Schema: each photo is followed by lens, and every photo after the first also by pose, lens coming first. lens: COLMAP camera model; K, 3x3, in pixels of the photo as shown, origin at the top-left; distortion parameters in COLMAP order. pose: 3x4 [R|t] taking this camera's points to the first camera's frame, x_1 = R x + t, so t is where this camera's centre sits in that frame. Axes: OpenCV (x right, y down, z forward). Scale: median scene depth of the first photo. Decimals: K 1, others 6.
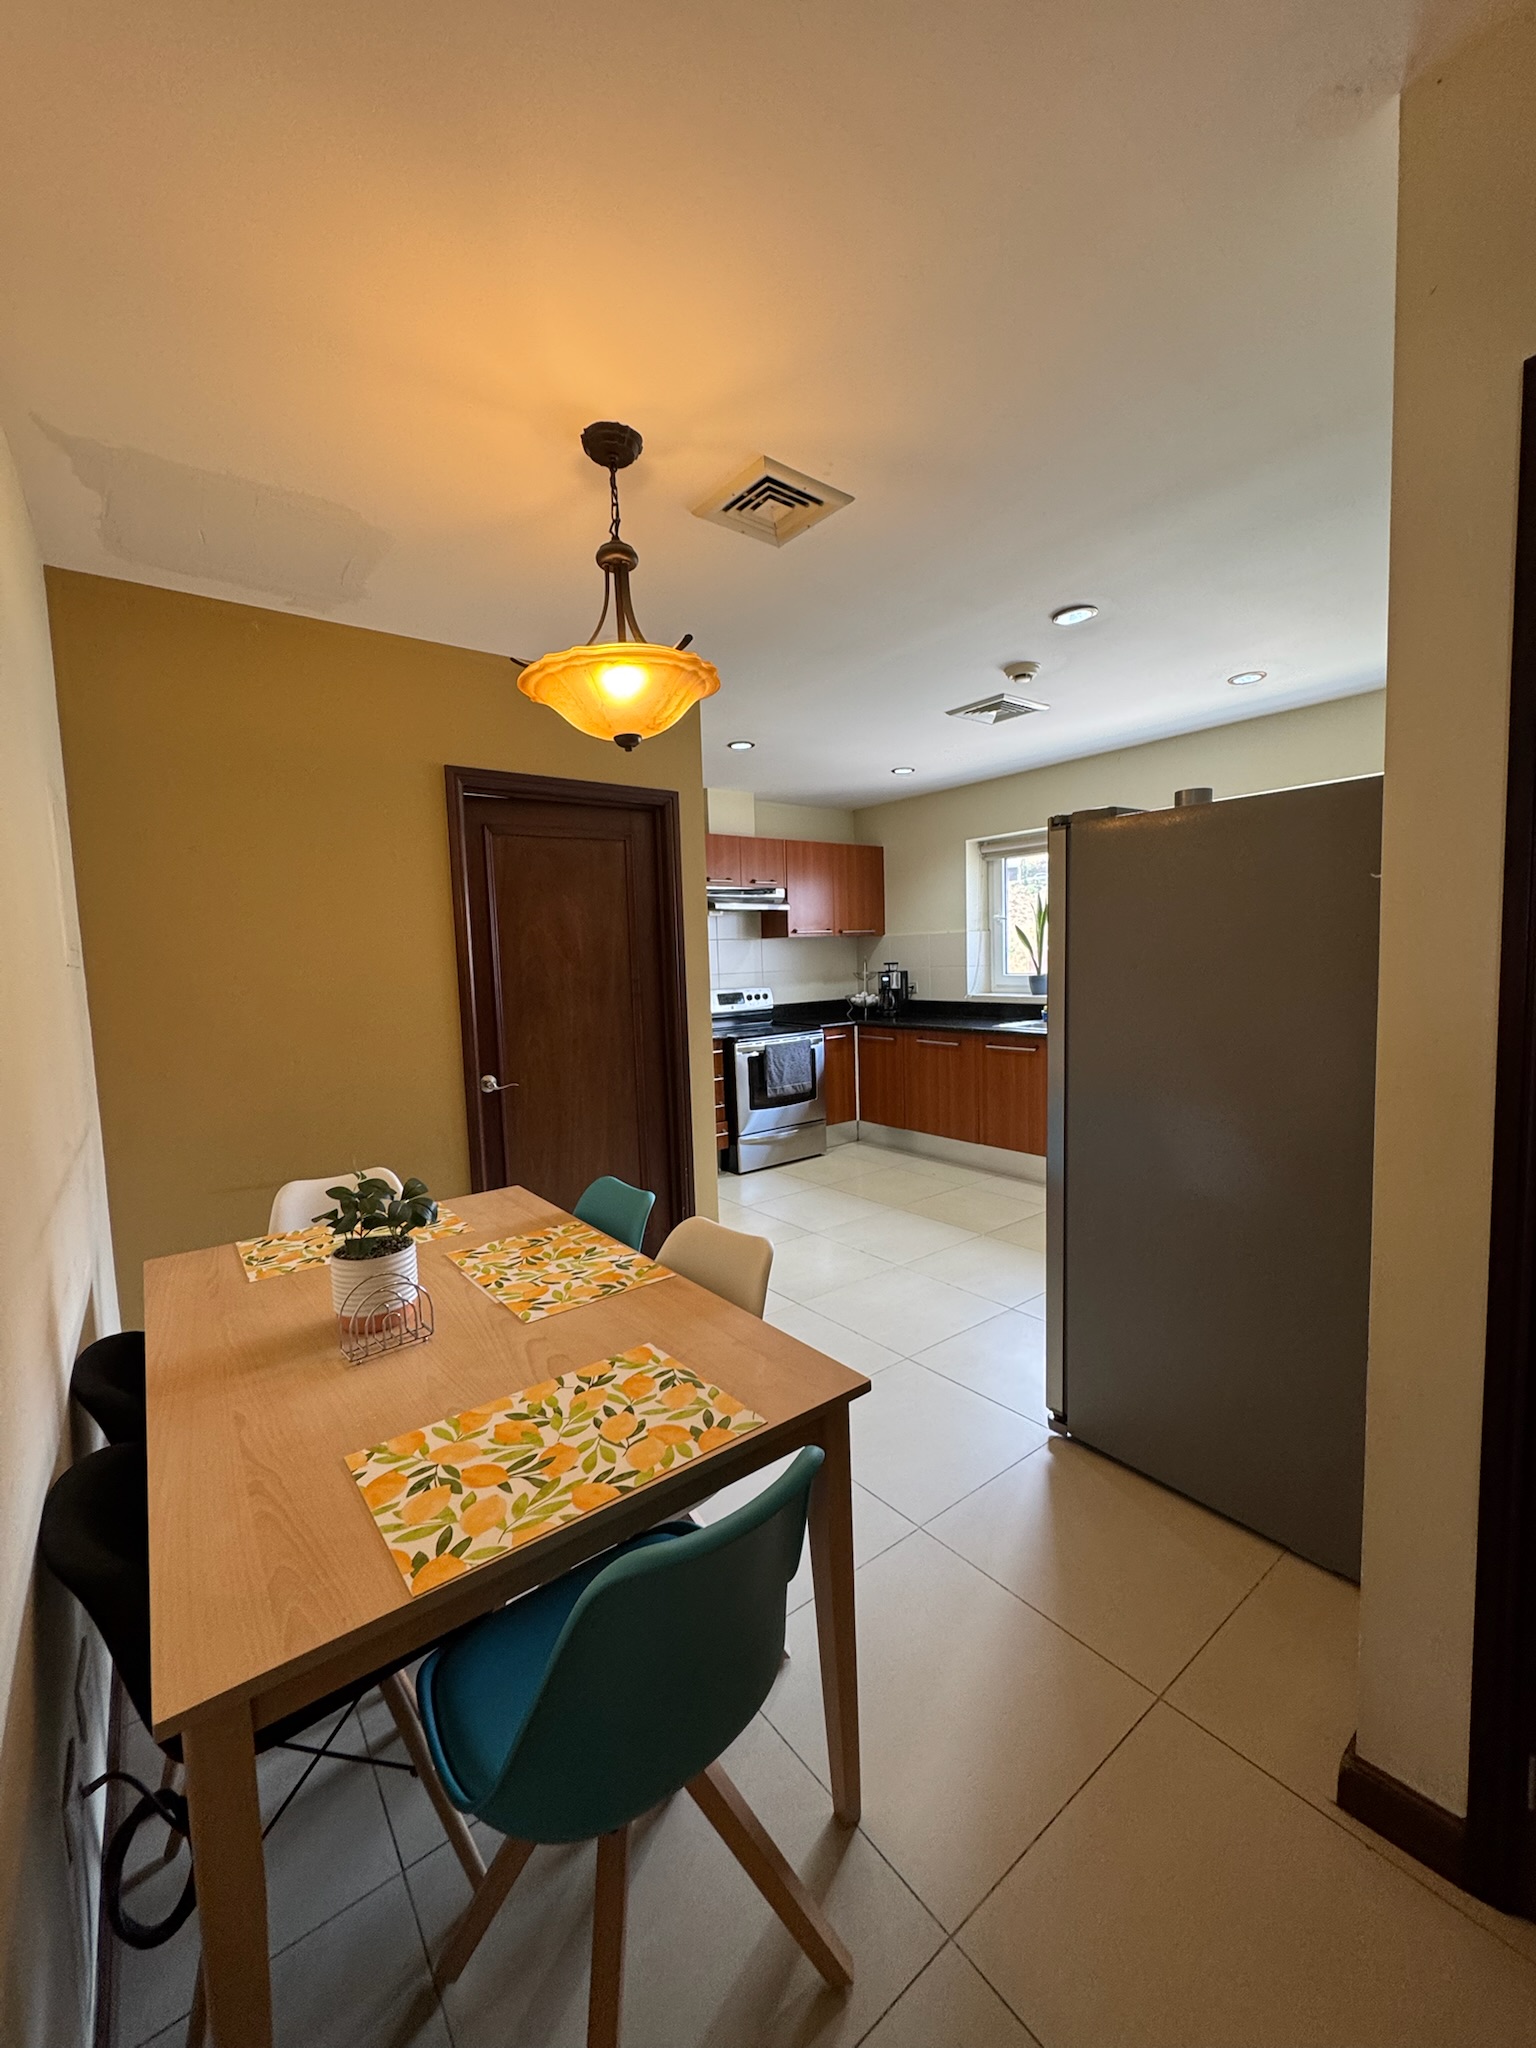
lens RADIAL K [[817.3, 0, 768.0], [0, 817.3, 1024.0], [0, 0, 1]] dist [-0.000017, -0.000008]
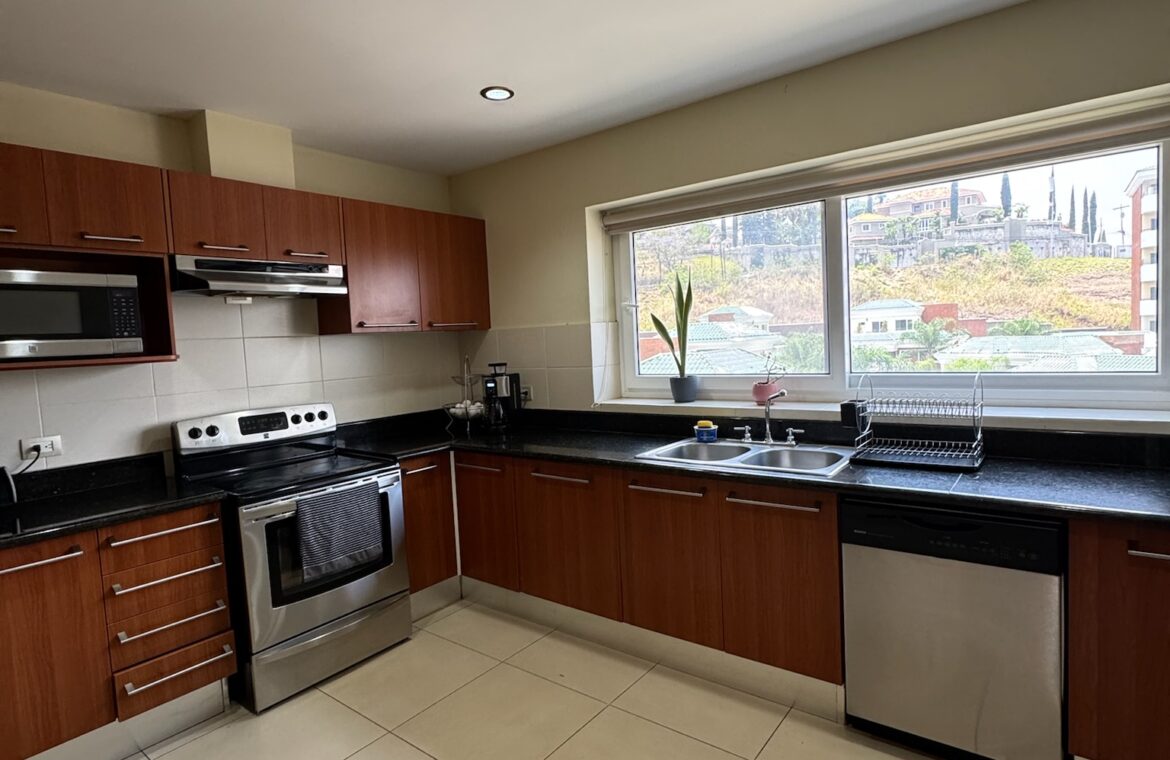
lens RADIAL K [[622.5, 0, 585.0], [0, 622.5, 380.0], [0, 0, 1]] dist [0.000189, -0.000069]
pose [[0.968862, -0.031862, 0.245542, 0.087753], [0.038317, 0.999033, -0.021555, -0.044728], [-0.244618, 0.030292, 0.969146, 0.416105]]
